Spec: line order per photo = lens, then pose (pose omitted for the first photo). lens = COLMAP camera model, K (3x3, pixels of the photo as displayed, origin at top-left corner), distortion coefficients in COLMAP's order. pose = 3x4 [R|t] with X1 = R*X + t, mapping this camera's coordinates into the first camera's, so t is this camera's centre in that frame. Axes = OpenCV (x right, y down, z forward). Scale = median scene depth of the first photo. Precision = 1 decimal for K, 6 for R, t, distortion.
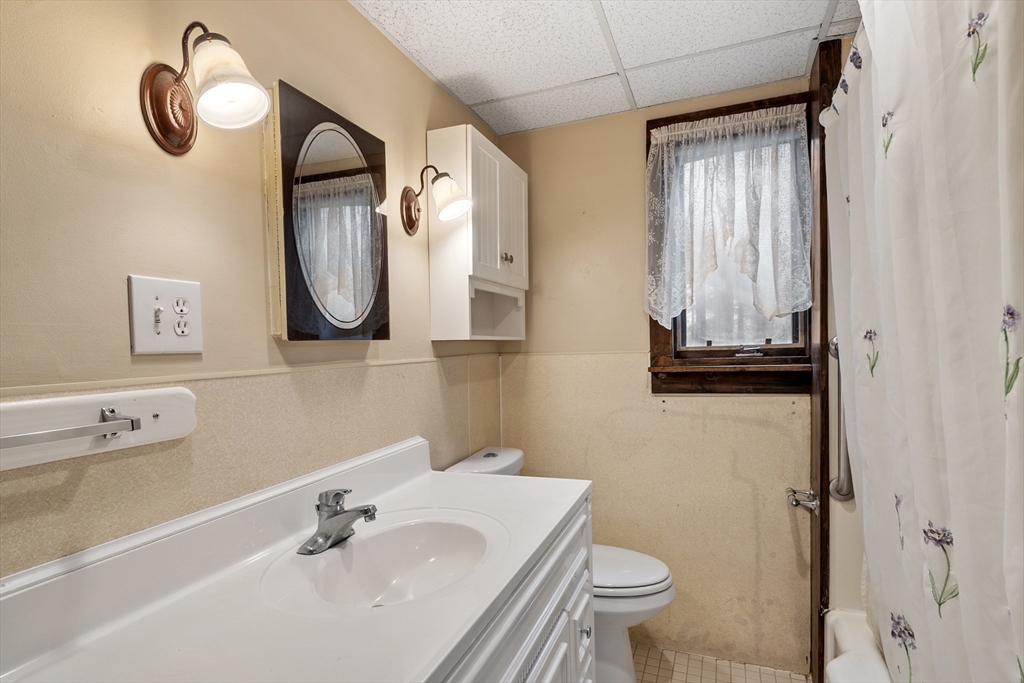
lens RADIAL K [[547.4, 0, 511.7], [0, 547.4, 377.0], [0, 0, 1]] dist [-0.000718, -0.000231]
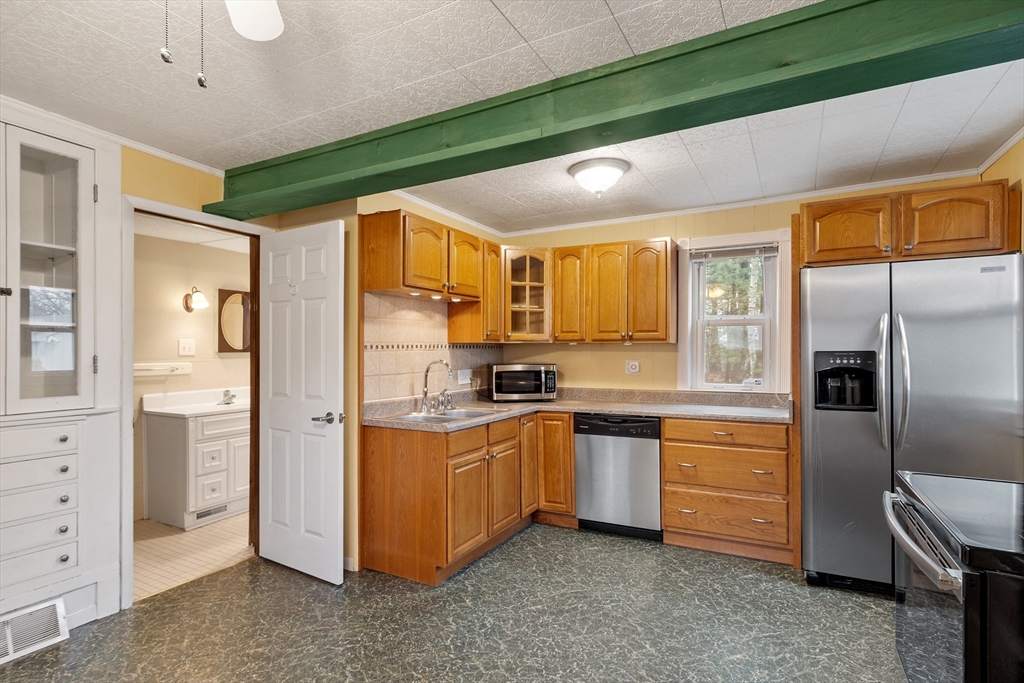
lens RADIAL K [[508.7, 0, 512.0], [0, 508.7, 341.5], [0, 0, 1]] dist [0.001152, 0.000417]
pose [[0.995310, 0.016843, -0.095260, 2.497521], [-0.021975, 0.998349, -0.053075, 0.006239], [0.094209, 0.054920, 0.994036, -3.003394]]
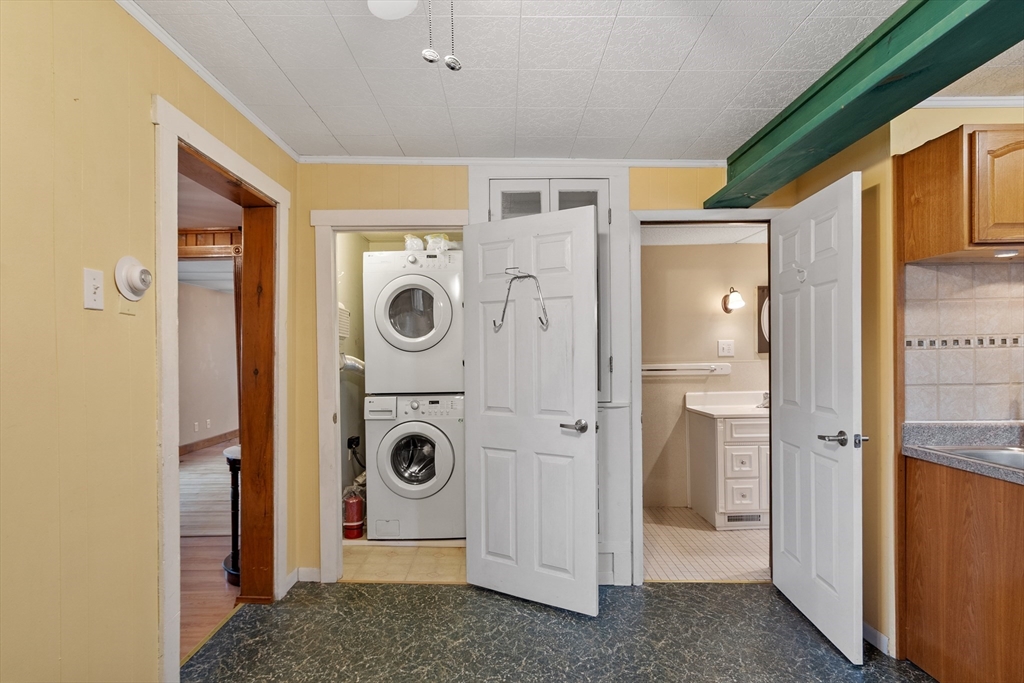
lens RADIAL K [[514.5, 0, 507.7], [0, 514.5, 353.0], [0, 0, 1]] dist [-0.001385, -0.000988]
pose [[0.382352, 0.011346, -0.923947, 2.689076], [-0.029712, 0.999558, -0.000022, -0.015251], [0.923539, 0.027461, 0.382520, -2.382366]]
